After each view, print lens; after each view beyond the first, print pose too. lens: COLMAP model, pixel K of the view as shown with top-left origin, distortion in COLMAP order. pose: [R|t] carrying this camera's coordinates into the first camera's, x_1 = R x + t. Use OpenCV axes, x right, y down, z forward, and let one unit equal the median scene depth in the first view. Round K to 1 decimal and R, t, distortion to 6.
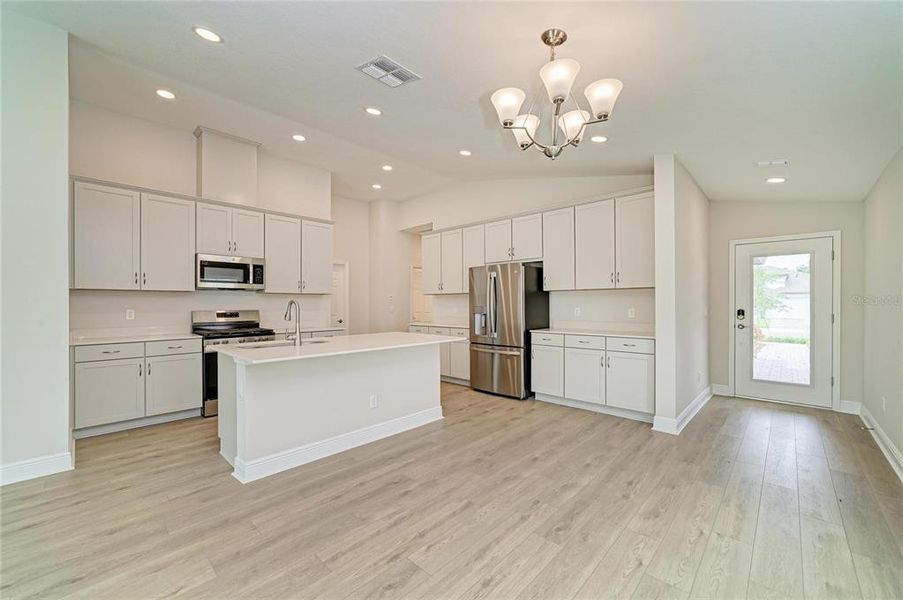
lens RADIAL K [[358.9, 0, 457.4], [0, 358.9, 303.5], [0, 0, 1]] dist [0.001203, 0.000128]
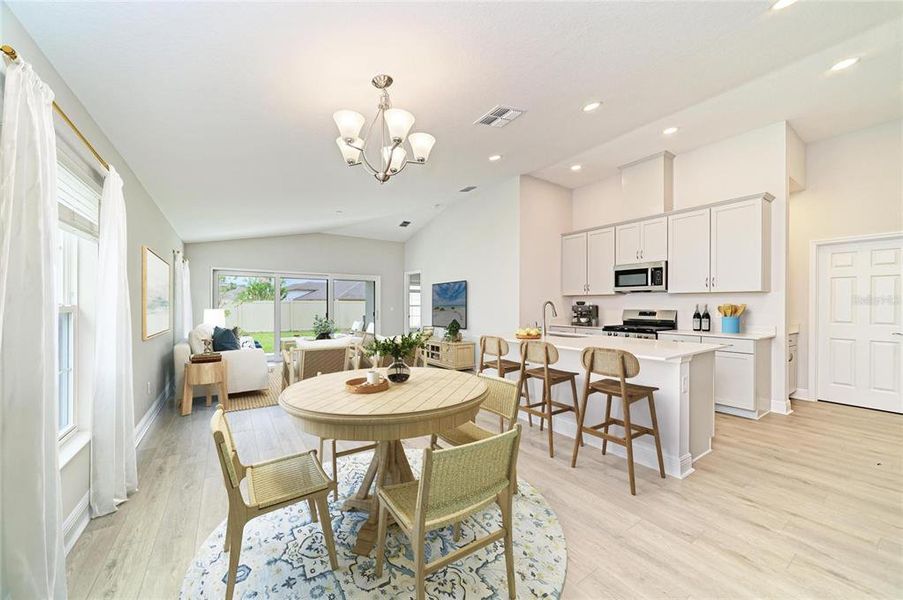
lens RADIAL K [[341.3, 0, 456.7], [0, 341.3, 305.1], [0, 0, 1]] dist [-0.001982, 0.000622]
pose [[-0.216872, 0.004743, -0.976189, 0.608594], [0.001004, 0.999989, 0.004636, -0.001429], [0.976200, 0.000025, -0.216874, 0.684782]]
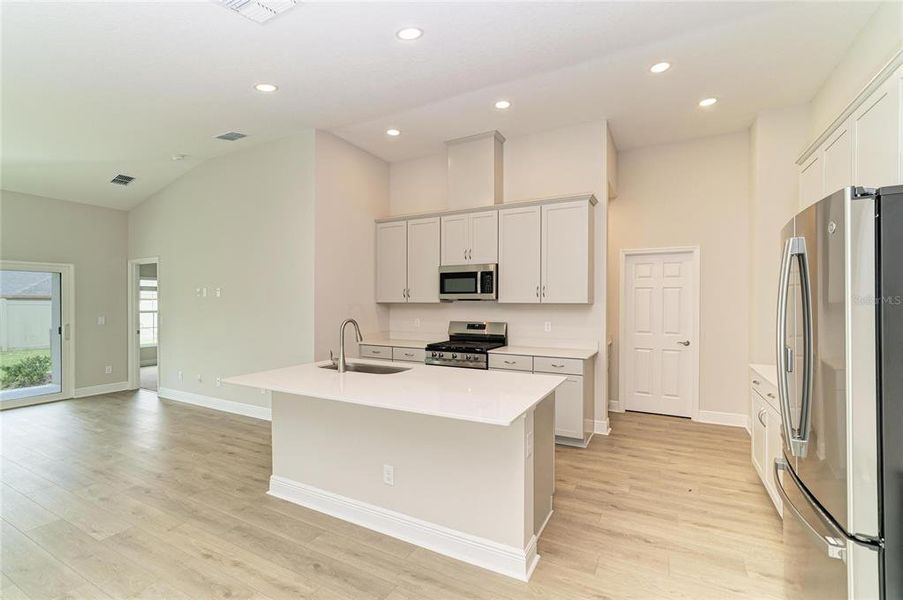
lens RADIAL K [[405.8, 0, 454.6], [0, 405.8, 299.7], [0, 0, 1]] dist [-0.002439, 0.000777]
pose [[0.250829, -0.002182, -0.968029, 0.411867], [-0.001280, 0.999996, -0.002586, -0.039112], [0.968031, 0.001888, 0.250825, 0.725309]]
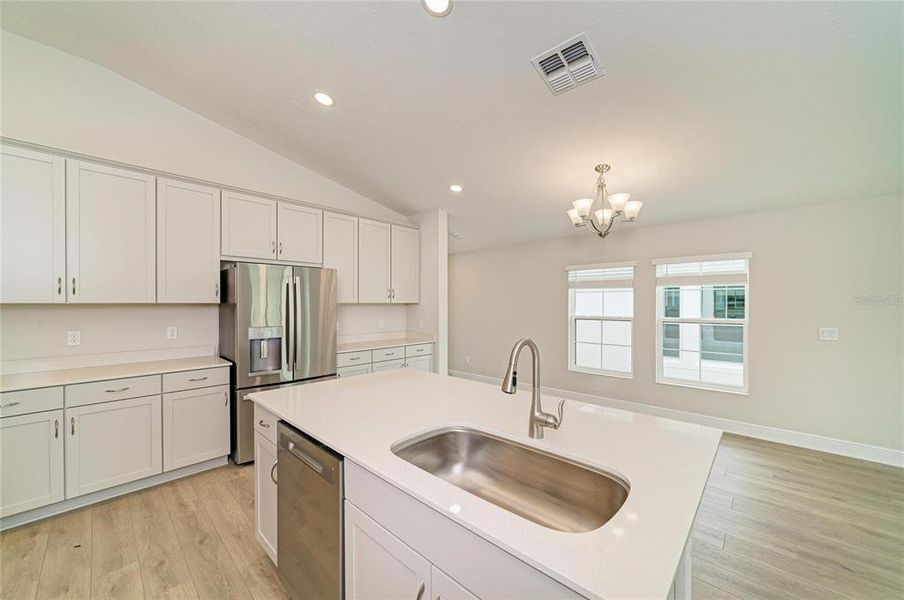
lens RADIAL K [[336.7, 0, 454.4], [0, 336.7, 301.4], [0, 0, 1]] dist [-0.009982, 0.000357]
pose [[0.007013, 0.010146, 0.999924, -0.626835], [0.001324, 0.999948, -0.010155, -0.036555], [-0.999975, 0.001396, 0.006999, 0.783161]]
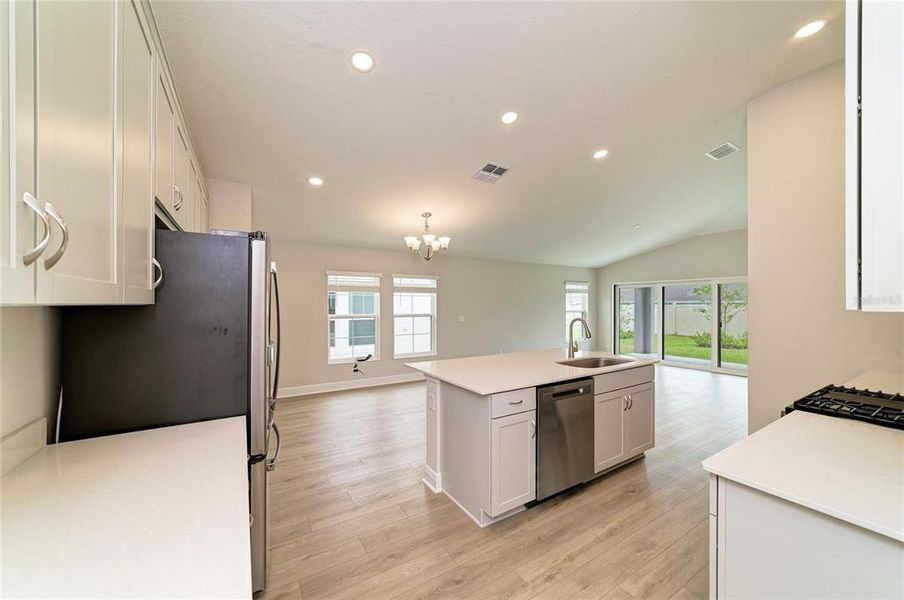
lens RADIAL K [[341.7, 0, 454.2], [0, 341.7, 302.3], [0, 0, 1]] dist [-0.001982, 0.000622]
pose [[-0.963501, 0.000783, 0.267703, -0.276918], [-0.000285, 0.999992, -0.003948, -0.043867], [-0.267704, -0.003881, -0.963493, 1.521466]]
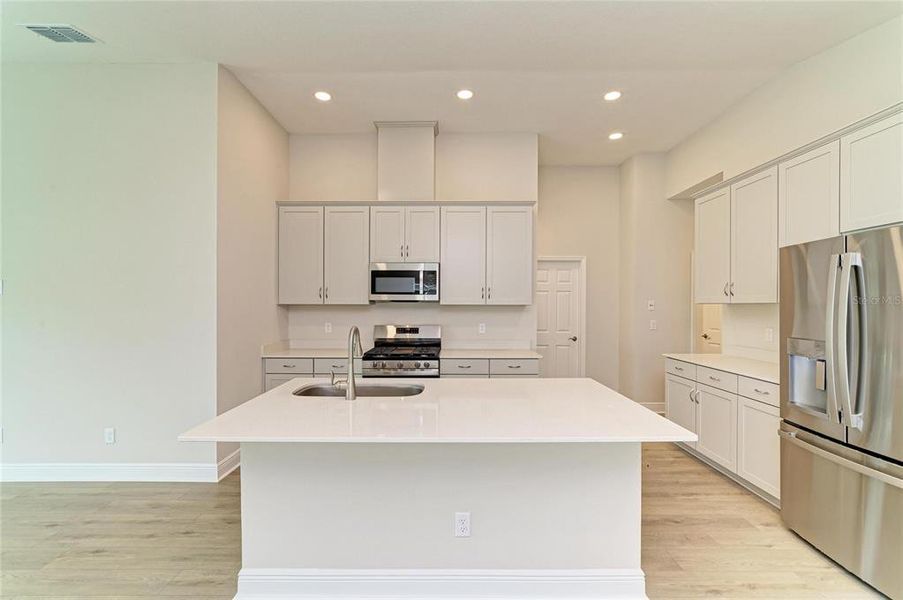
lens RADIAL K [[386.7, 0, 452.3], [0, 386.7, 302.6], [0, 0, 1]] dist [-0.002120, 0.001678]
pose [[0.678468, 0.001388, -0.734629, 0.133393], [-0.002956, 0.999995, -0.000842, -0.037899], [0.734624, 0.002743, 0.678469, 0.474613]]
